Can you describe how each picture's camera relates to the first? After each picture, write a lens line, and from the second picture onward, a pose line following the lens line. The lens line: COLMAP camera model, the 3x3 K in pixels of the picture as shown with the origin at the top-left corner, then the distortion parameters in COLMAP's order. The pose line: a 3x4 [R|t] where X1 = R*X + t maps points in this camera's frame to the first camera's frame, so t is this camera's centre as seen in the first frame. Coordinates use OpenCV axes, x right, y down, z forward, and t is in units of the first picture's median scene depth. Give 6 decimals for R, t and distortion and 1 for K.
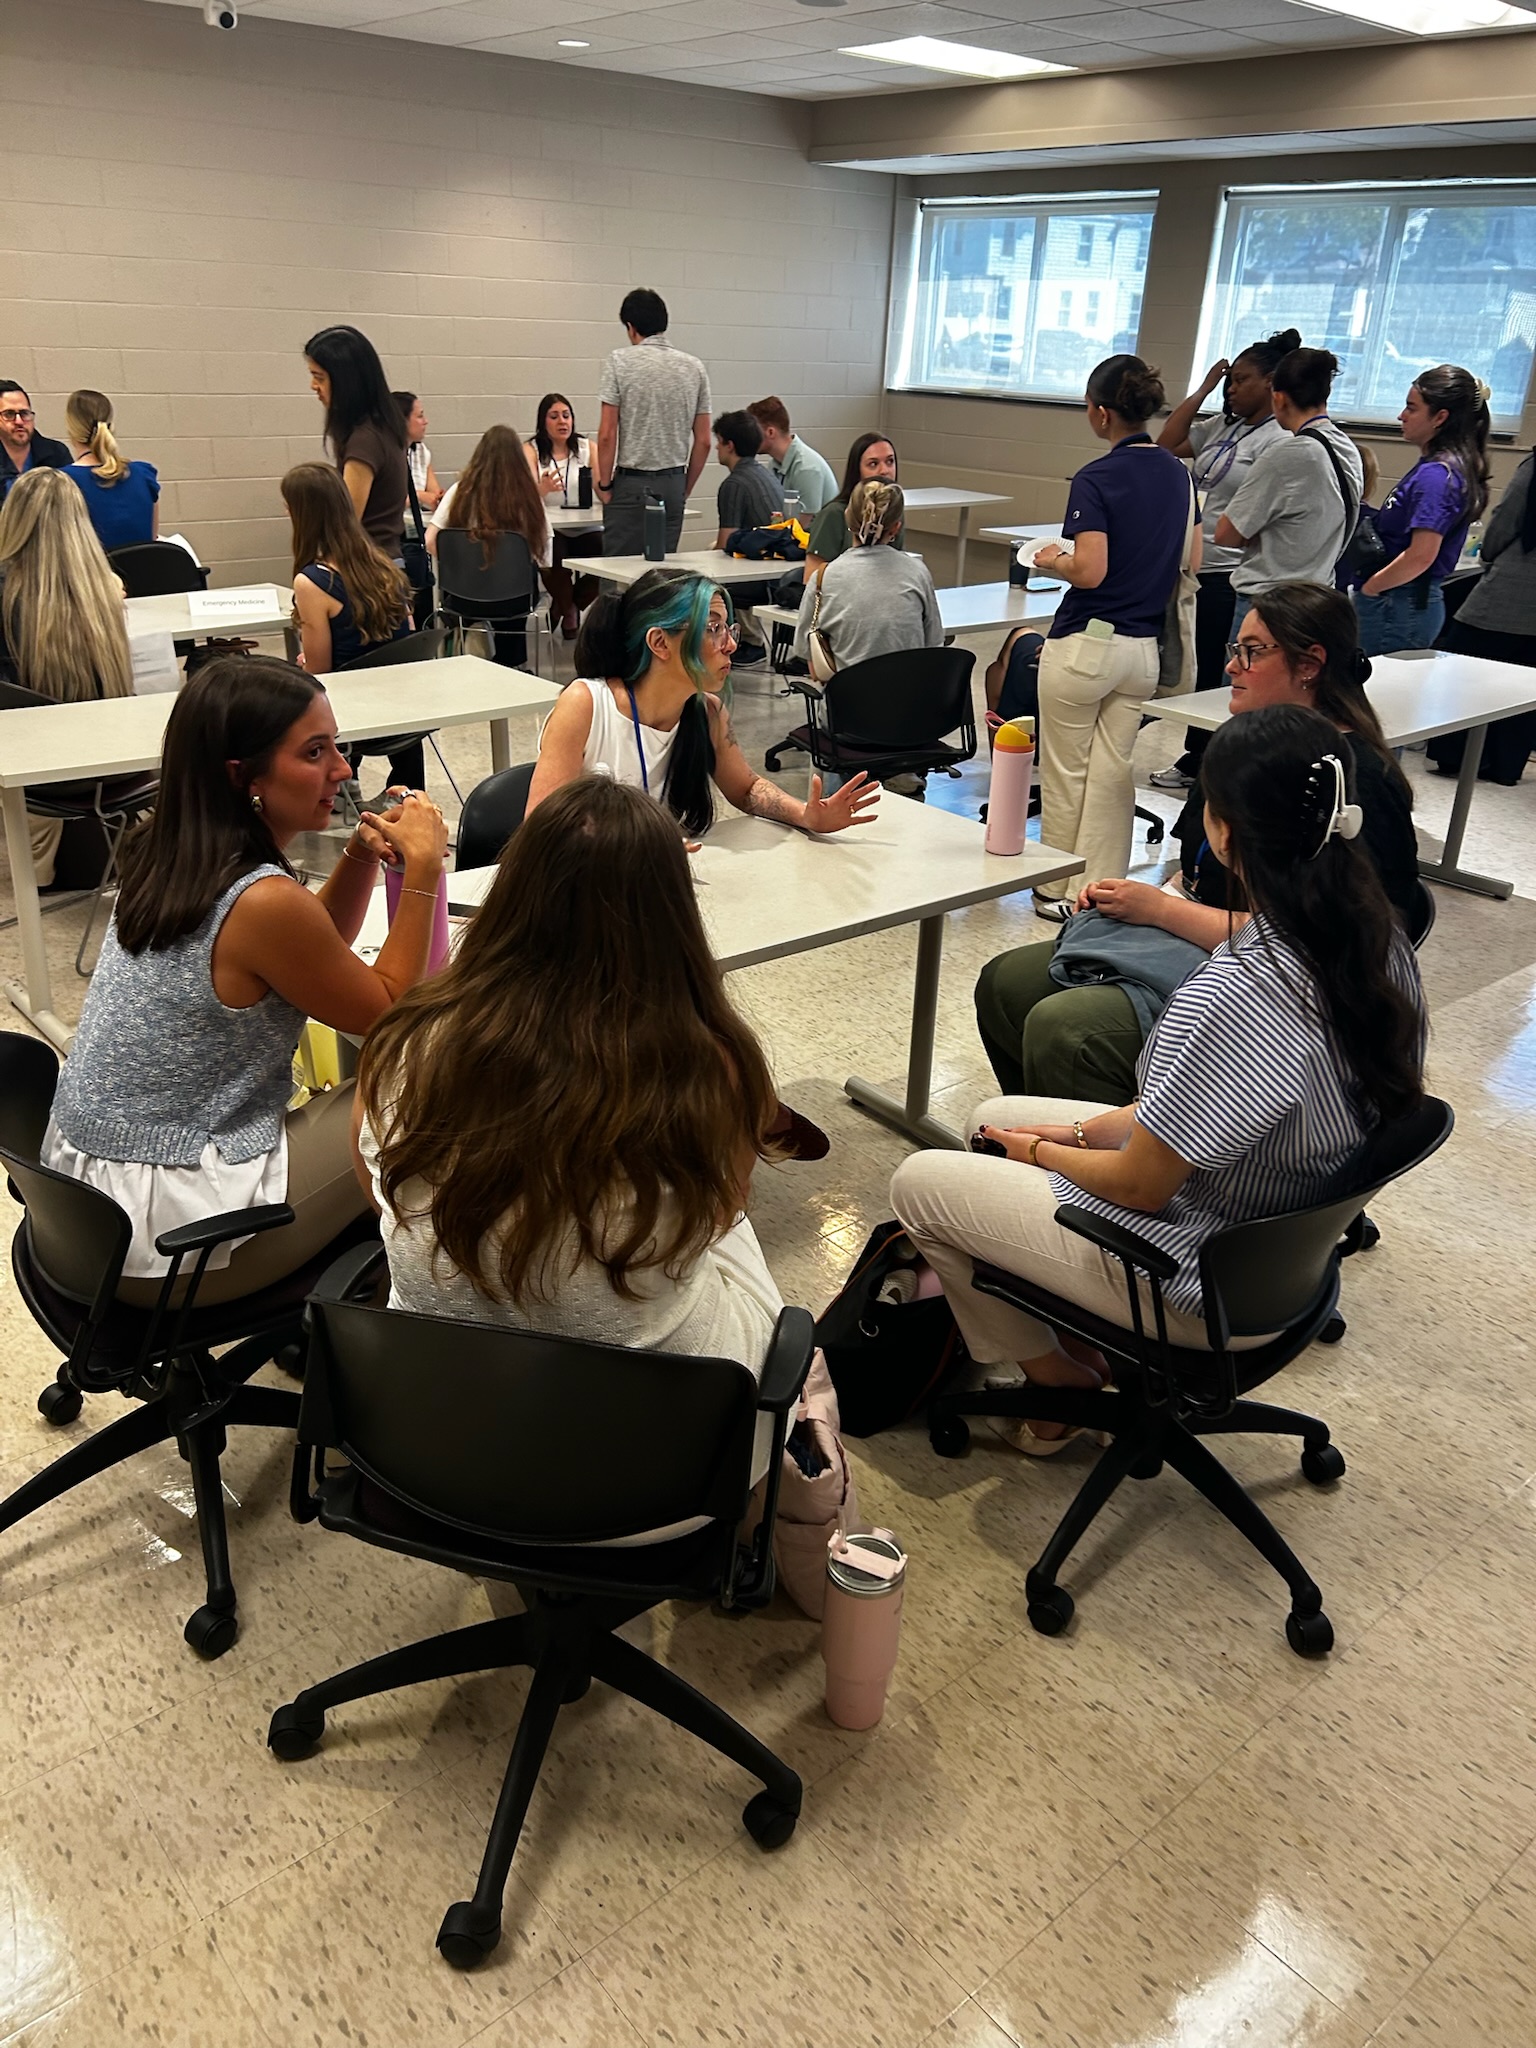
lens RADIAL K [[1507.4, 0, 768.0], [0, 1507.4, 1024.0], [0, 0, 1]] dist [-0.000317, 0.004955]
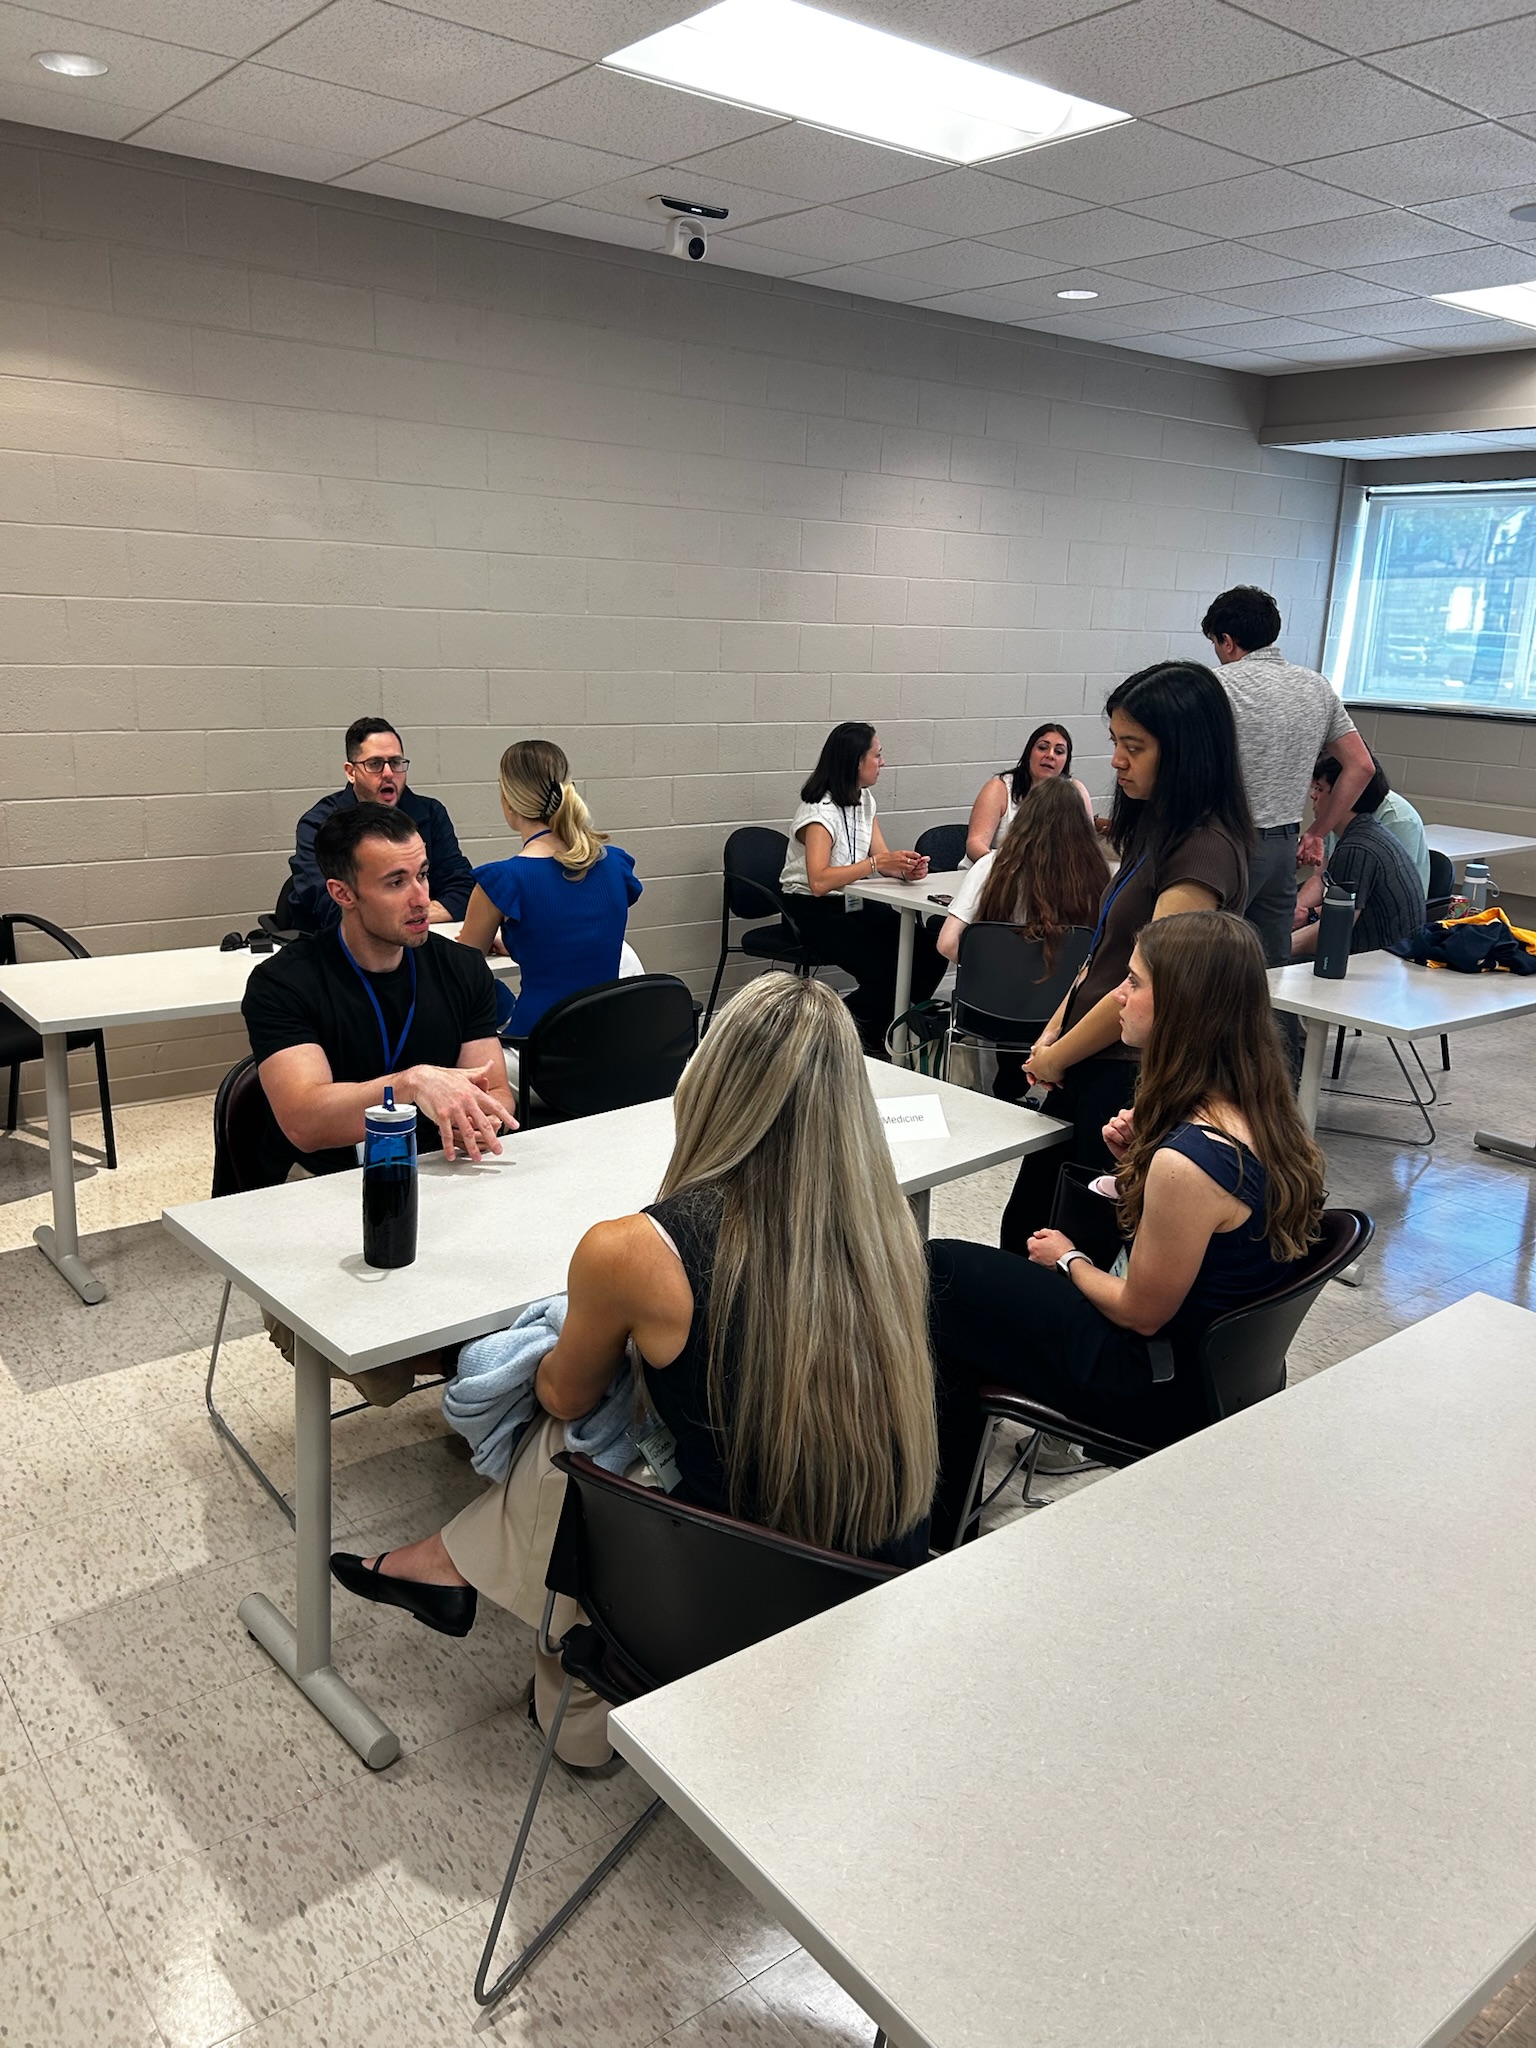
lens RADIAL K [[1559.7, 0, 768.0], [0, 1559.7, 1024.0], [0, 0, 1]] dist [-0.000295, -0.000969]
pose [[0.997736, 0.015125, -0.065523, -0.262352], [-0.026675, 0.983456, -0.179173, -0.155904], [0.061729, 0.180515, 0.981633, 0.314976]]
